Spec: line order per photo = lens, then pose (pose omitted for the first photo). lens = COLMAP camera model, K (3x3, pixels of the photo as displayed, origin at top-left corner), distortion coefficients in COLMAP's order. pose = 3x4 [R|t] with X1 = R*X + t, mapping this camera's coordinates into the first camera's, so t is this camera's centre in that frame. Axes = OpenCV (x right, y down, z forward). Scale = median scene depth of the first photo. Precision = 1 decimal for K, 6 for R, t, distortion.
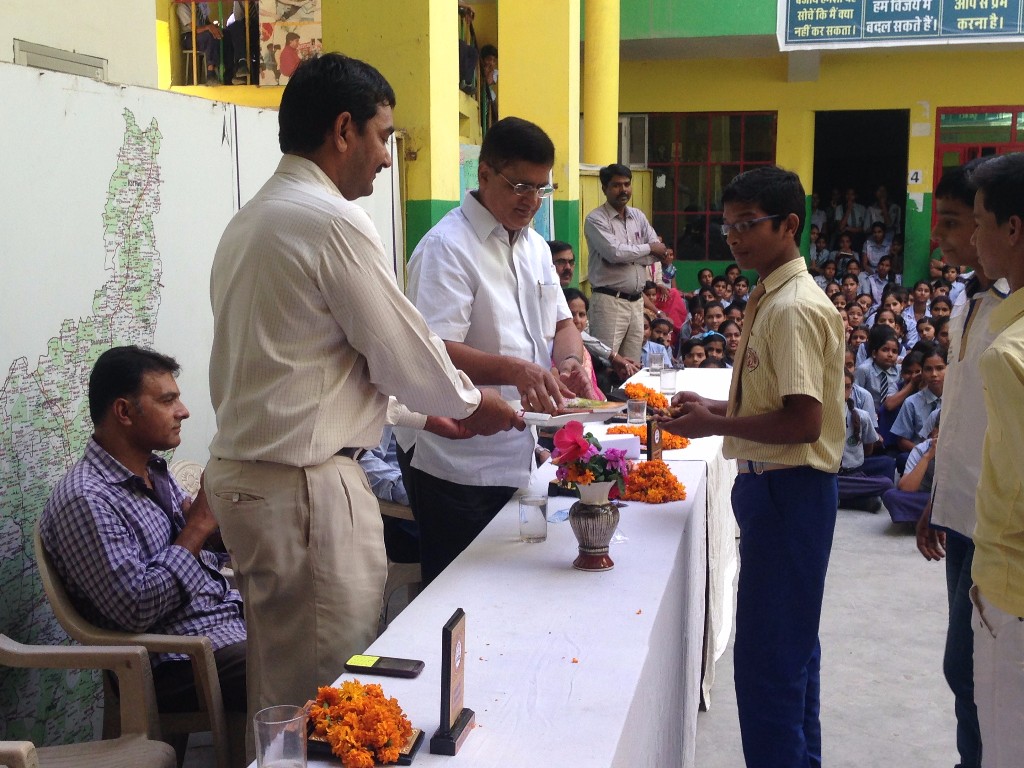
lens RADIAL K [[1383.0, 0, 512.4], [0, 1383.0, 384.8], [0, 0, 1]] dist [0.137973, -0.016561]
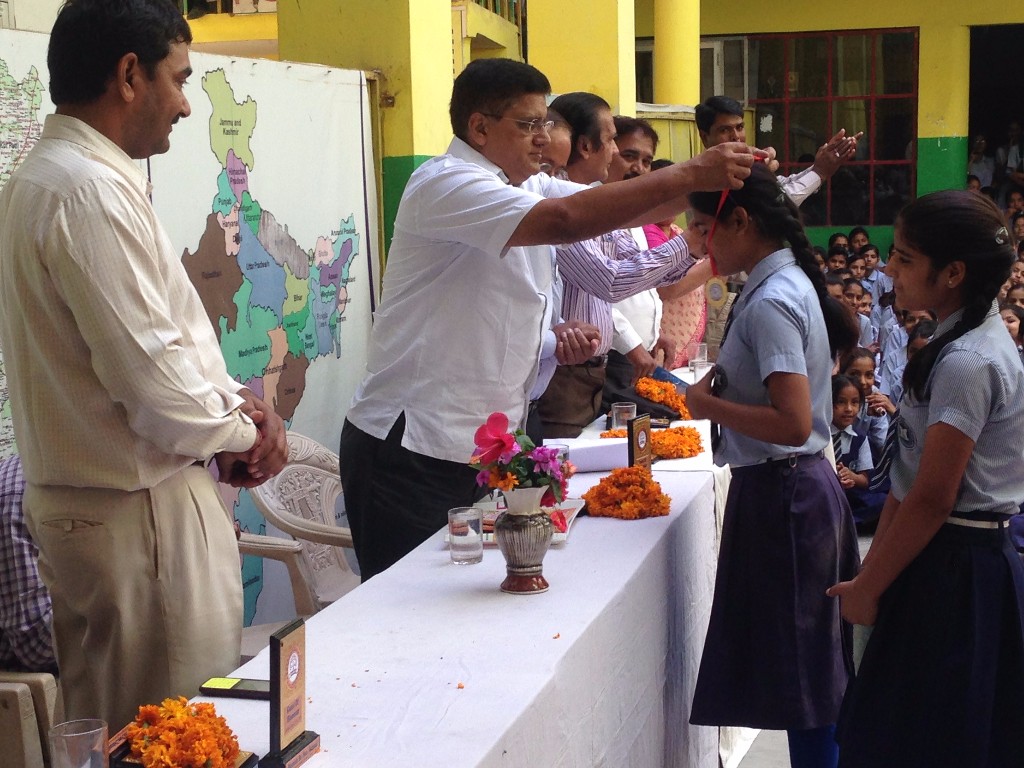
lens RADIAL K [[1860.5, 0, 507.3], [0, 1860.5, 384.6], [0, 0, 1]] dist [0.093295, 0.054005]
pose [[0.998056, -0.015319, -0.060411, 0.089829], [0.014780, 0.999847, -0.009355, 0.013601], [0.060545, 0.008444, 0.998130, -0.095546]]
